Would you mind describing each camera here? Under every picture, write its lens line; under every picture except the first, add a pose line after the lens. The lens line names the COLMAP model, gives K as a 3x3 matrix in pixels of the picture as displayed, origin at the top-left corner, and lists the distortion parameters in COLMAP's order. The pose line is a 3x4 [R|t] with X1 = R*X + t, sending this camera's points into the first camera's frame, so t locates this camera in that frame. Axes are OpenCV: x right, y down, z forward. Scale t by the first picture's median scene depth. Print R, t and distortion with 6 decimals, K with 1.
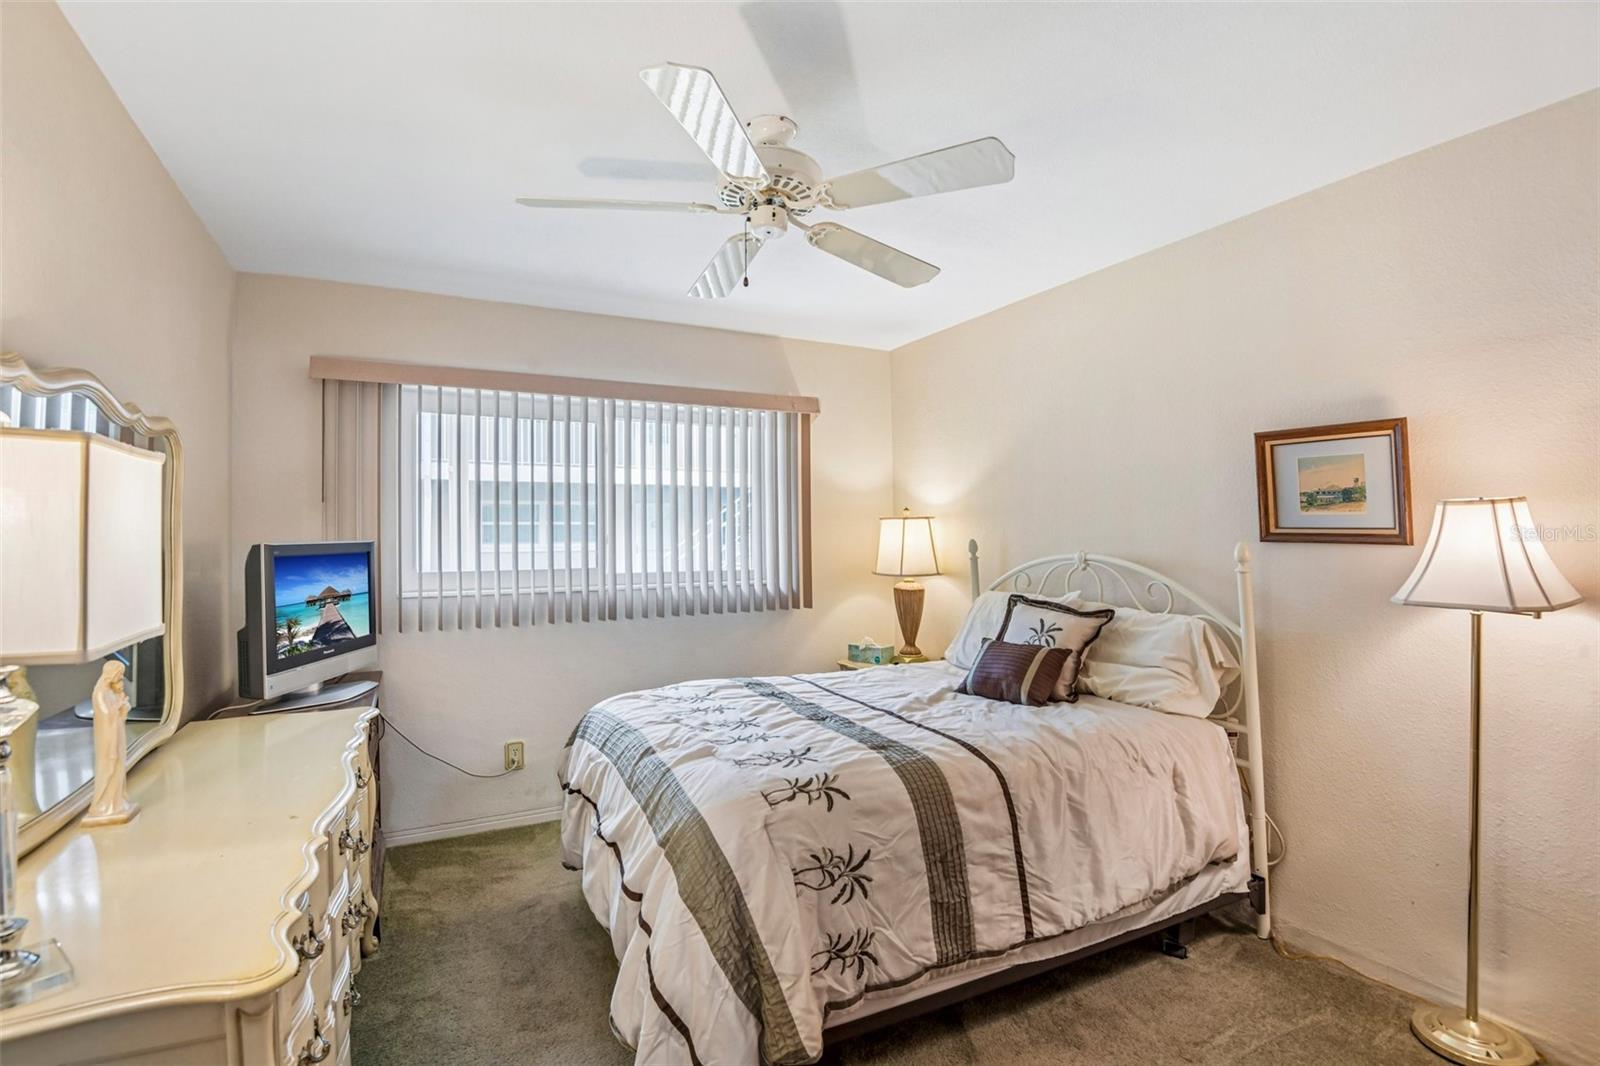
lens RADIAL K [[731.3, 0, 791.5], [0, 731.3, 514.9], [0, 0, 1]] dist [-0.000834, -0.037652]
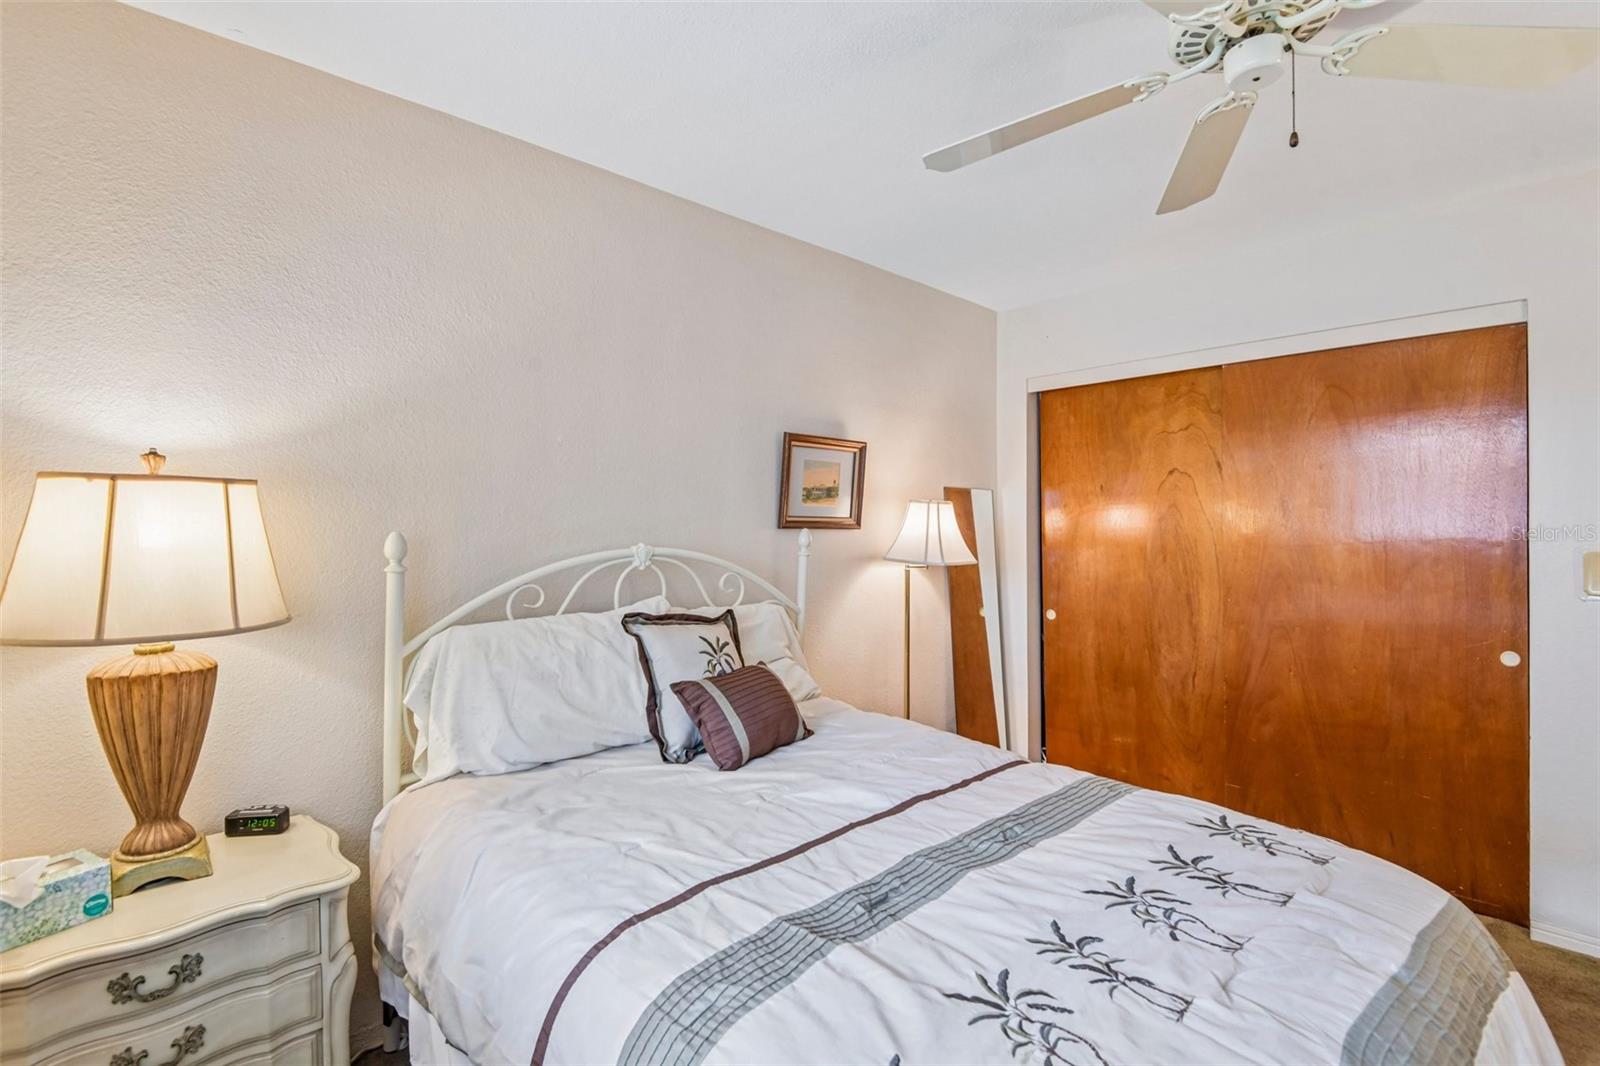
lens RADIAL K [[731.3, 0, 791.5], [0, 731.3, 514.9], [0, 0, 1]] dist [-0.000834, -0.037652]
pose [[-0.302597, 0.001288, 0.953118, -0.443831], [-0.032286, 0.999411, -0.011601, 0.029000], [-0.952572, -0.034283, -0.302377, 1.369757]]
